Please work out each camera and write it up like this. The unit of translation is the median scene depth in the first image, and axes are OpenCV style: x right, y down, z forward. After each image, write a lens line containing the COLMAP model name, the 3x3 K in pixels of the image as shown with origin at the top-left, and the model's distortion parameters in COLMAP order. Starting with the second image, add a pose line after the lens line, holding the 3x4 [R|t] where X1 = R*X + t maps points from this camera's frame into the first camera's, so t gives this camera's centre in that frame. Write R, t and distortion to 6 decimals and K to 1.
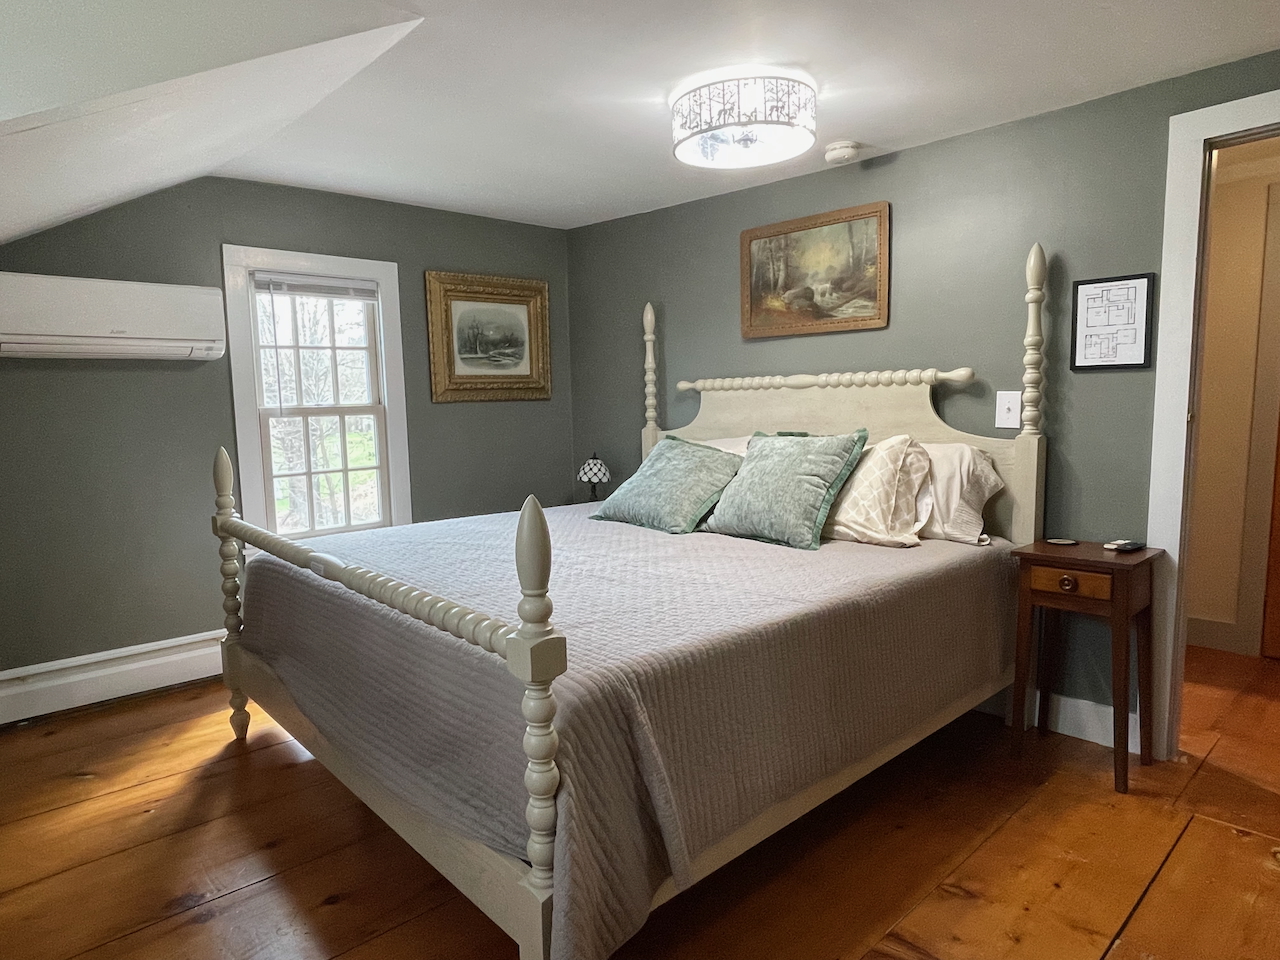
lens RADIAL K [[789.2, 0, 640.0], [0, 789.2, 480.0], [0, 0, 1]] dist [-0.000445, -0.003869]
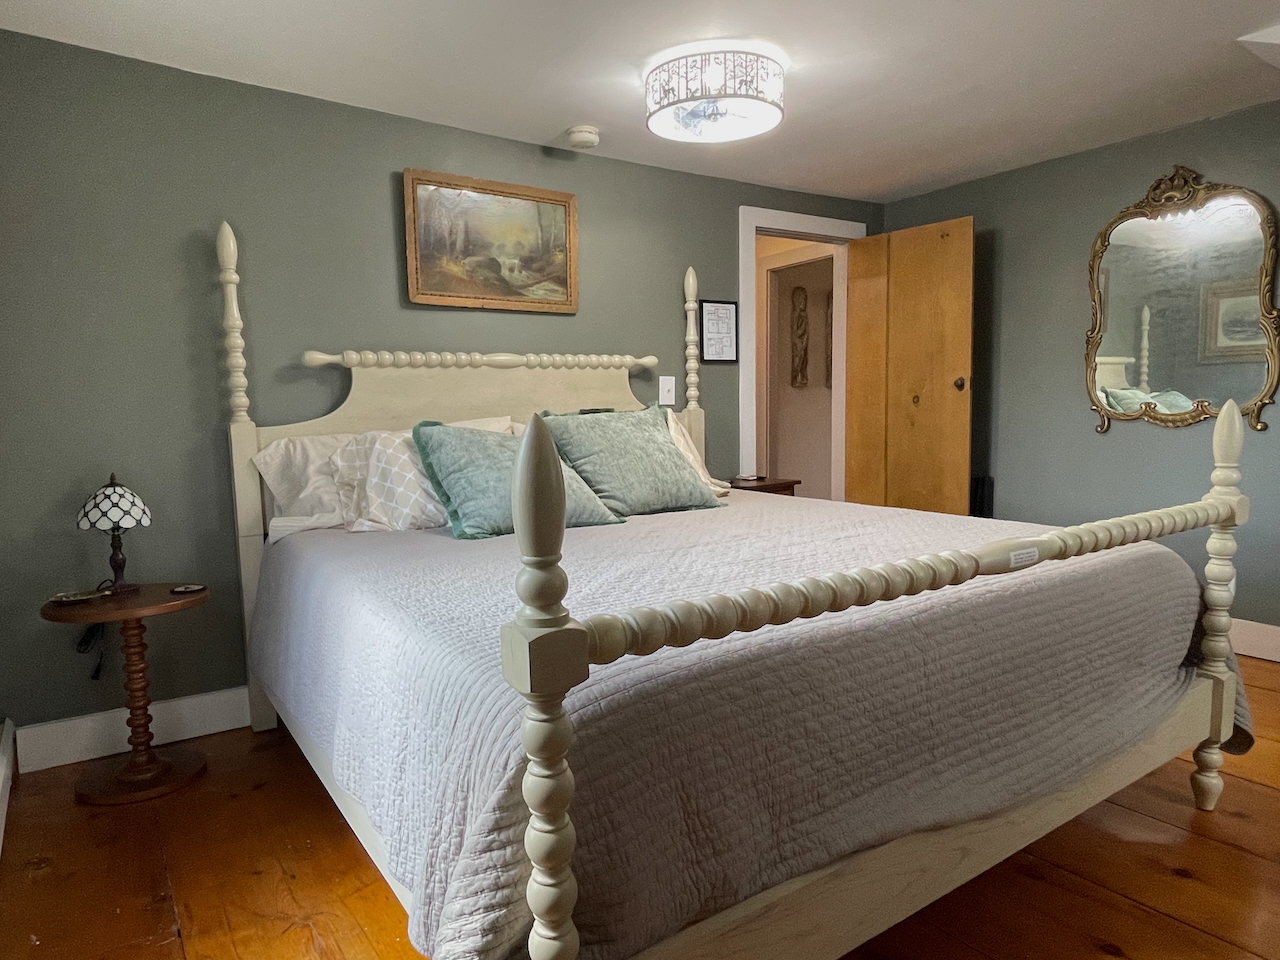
lens RADIAL K [[789.2, 0, 640.0], [0, 789.2, 480.0], [0, 0, 1]] dist [-0.000445, -0.003869]
pose [[0.136657, -0.070117, 0.988134, -0.697046], [0.128244, 0.990350, 0.052538, -0.016633], [-0.982282, 0.119543, 0.144330, 0.745584]]
